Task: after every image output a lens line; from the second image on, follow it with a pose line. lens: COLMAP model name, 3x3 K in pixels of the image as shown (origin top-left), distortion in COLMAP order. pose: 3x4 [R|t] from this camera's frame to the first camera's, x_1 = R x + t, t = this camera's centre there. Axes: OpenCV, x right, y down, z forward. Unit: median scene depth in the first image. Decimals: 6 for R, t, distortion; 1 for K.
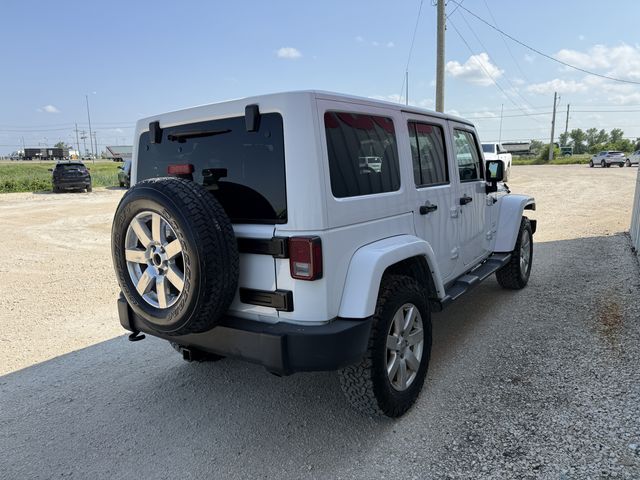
lens RADIAL K [[453.5, 0, 315.3], [0, 453.5, 236.2], [0, 0, 1]] dist [0.044482, -0.067725]
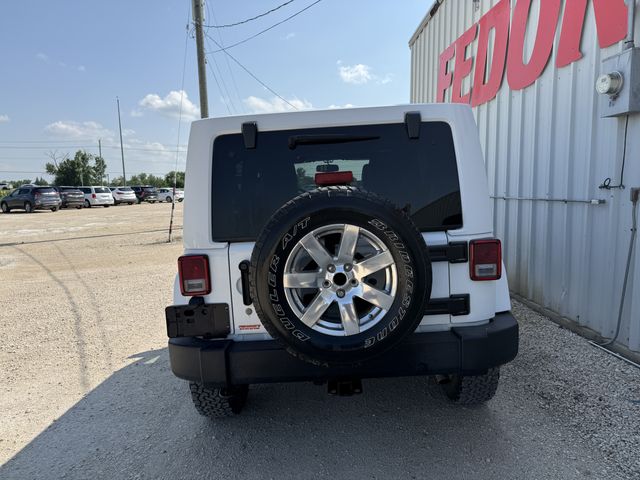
lens RADIAL K [[453.5, 0, 315.3], [0, 453.5, 236.2], [0, 0, 1]] dist [0.044482, -0.067725]
pose [[0.829137, -0.056450, 0.556188, -0.881351], [0.092994, 0.994955, -0.037648, -0.002323], [-0.551257, 0.082938, 0.830203, 0.314548]]
